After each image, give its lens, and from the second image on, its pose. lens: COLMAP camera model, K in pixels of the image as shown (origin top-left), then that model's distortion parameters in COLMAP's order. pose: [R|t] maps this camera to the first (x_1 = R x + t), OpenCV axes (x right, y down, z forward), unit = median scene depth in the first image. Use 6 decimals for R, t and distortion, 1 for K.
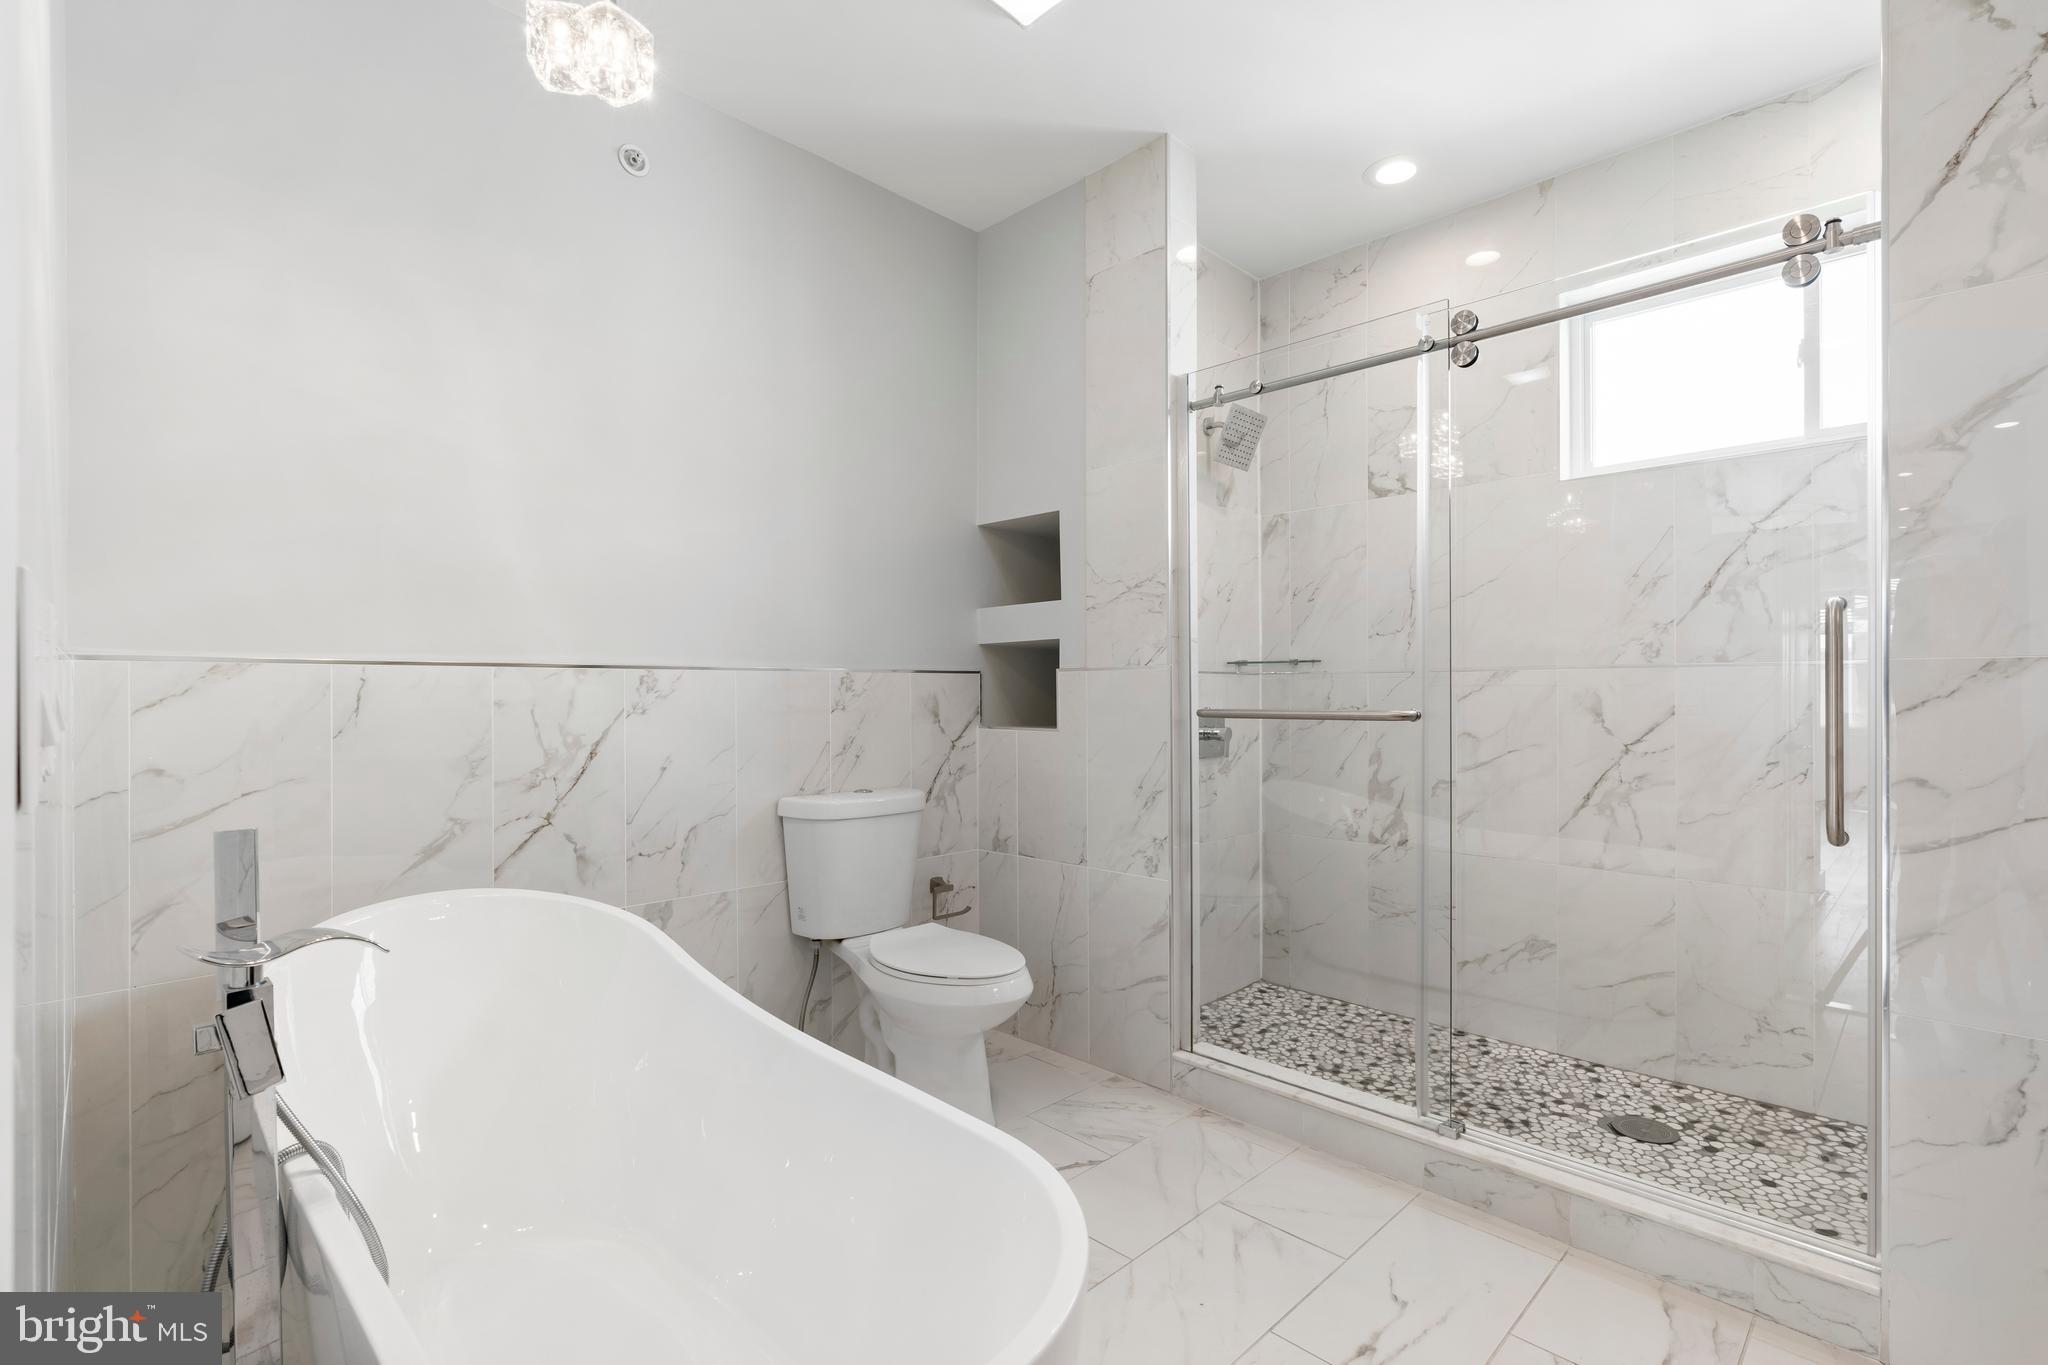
lens RADIAL K [[932.0, 0, 1022.9], [0, 932.0, 686.9], [0, 0, 1]] dist [-0.002412, 0.001260]
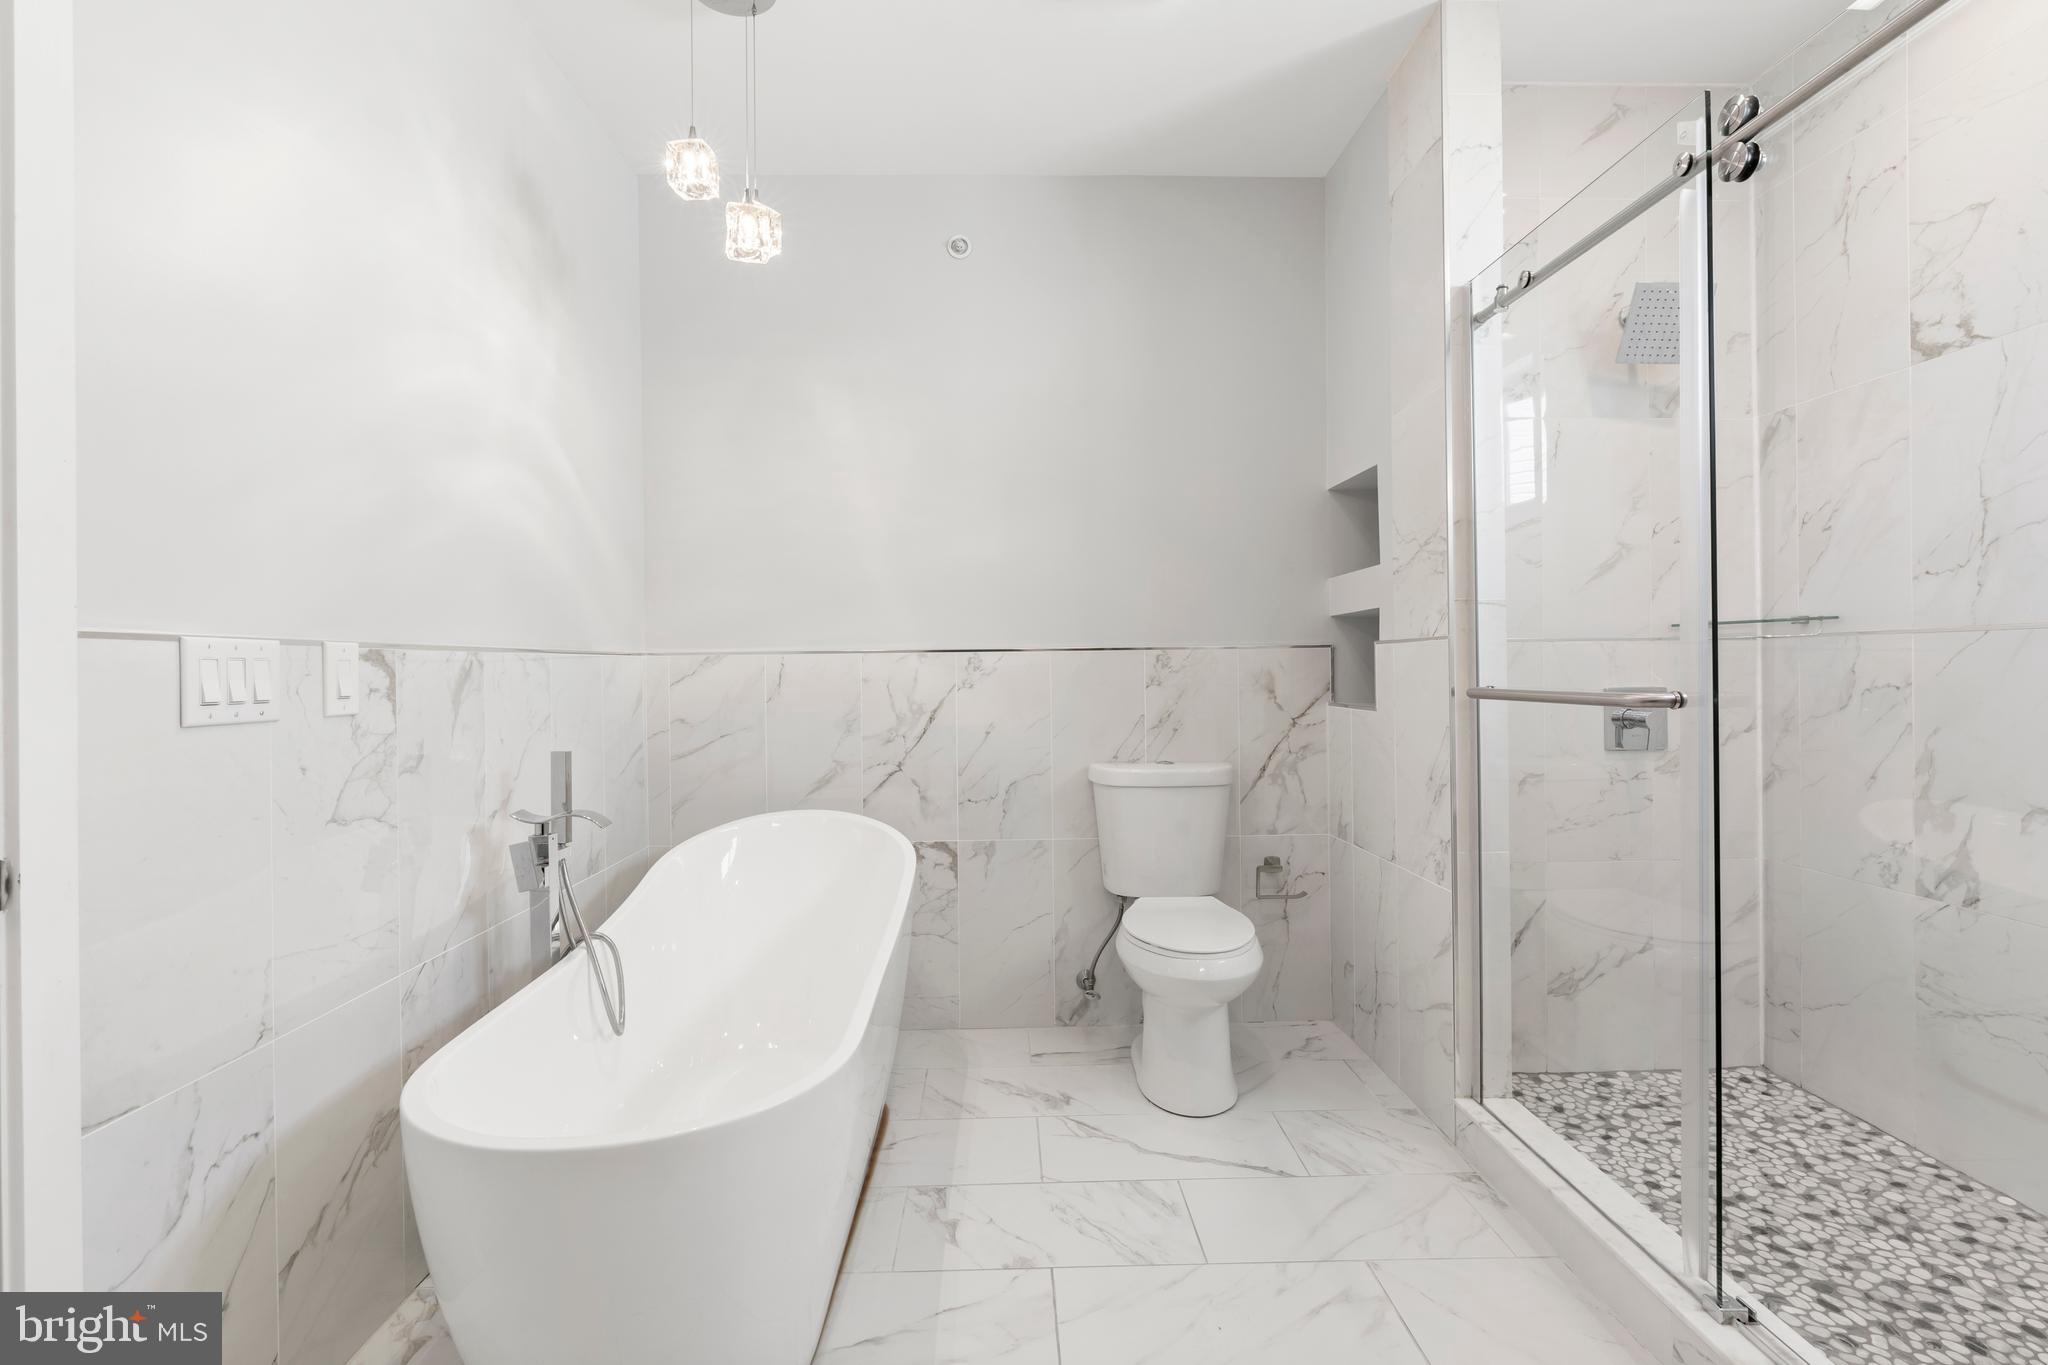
lens RADIAL K [[929.1, 0, 1020.9], [0, 929.1, 665.0], [0, 0, 1]] dist [0.002045, 0.001005]
pose [[0.728149, -0.008279, -0.685369, 0.415194], [0.013418, 0.999908, 0.002177, -0.003215], [0.685288, -0.010782, 0.728192, 0.116530]]
